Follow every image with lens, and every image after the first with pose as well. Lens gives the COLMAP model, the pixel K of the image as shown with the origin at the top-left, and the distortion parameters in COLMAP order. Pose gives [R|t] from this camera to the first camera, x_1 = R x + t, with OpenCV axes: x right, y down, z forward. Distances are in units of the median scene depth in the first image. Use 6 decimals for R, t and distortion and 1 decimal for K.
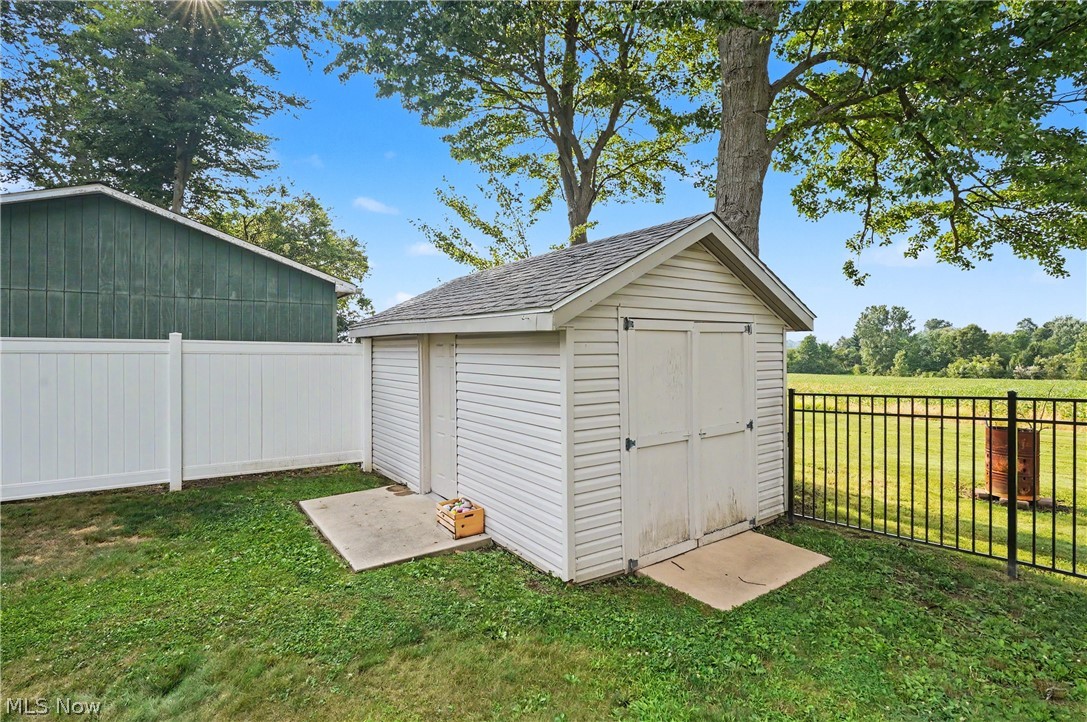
lens RADIAL K [[528.3, 0, 526.4], [0, 528.3, 352.0], [0, 0, 1]] dist [0.002164, 0.000594]
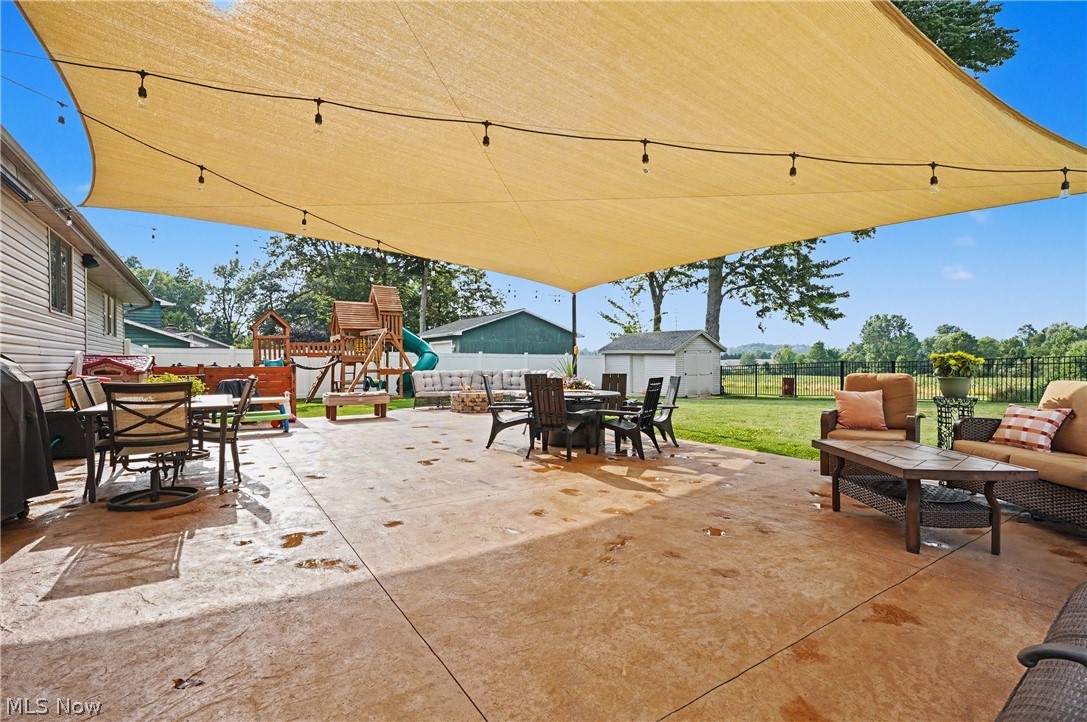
lens RADIAL K [[496.0, 0, 543.5], [0, 496.0, 361.0], [0, 0, 1]] dist [-0.002876, -0.000102]
pose [[0.999734, -0.006135, -0.022242, -0.464748], [0.006232, 0.999971, 0.004305, 0.003943], [0.022215, -0.004442, 0.999743, -1.666992]]
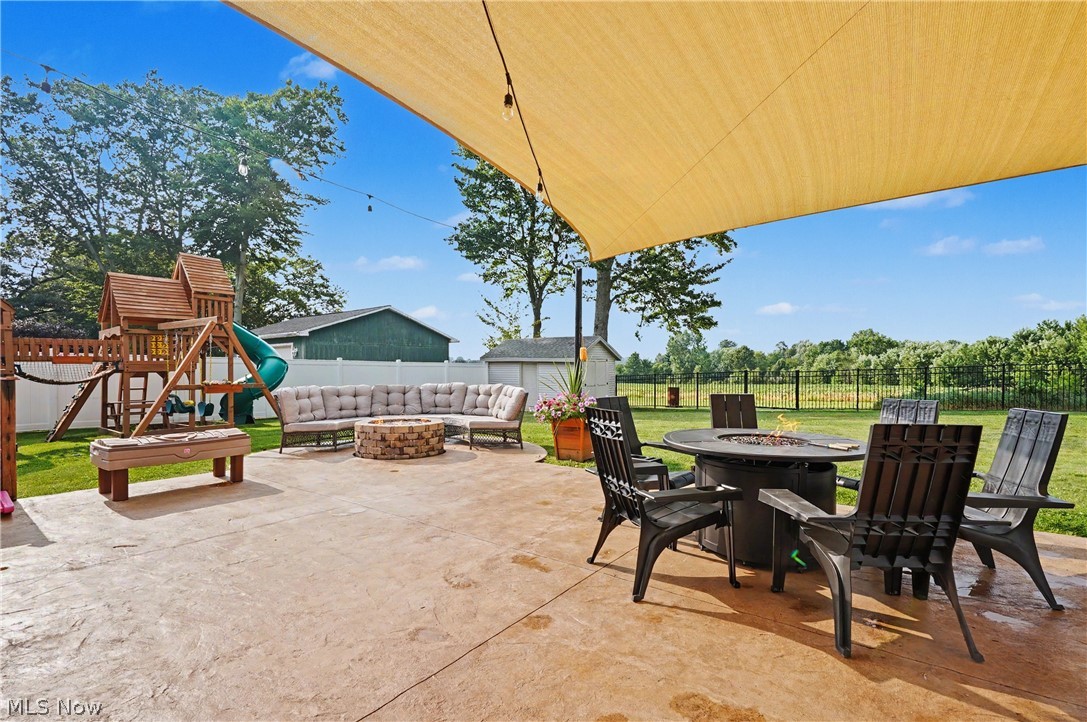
lens RADIAL K [[500.7, 0, 539.9], [0, 500.7, 371.3], [0, 0, 1]] dist [-0.003609, -0.000047]
pose [[0.954278, -0.006132, 0.298859, -0.637065], [0.003744, 0.999956, 0.008562, 0.003525], [-0.298898, -0.007051, 0.954259, -1.316424]]
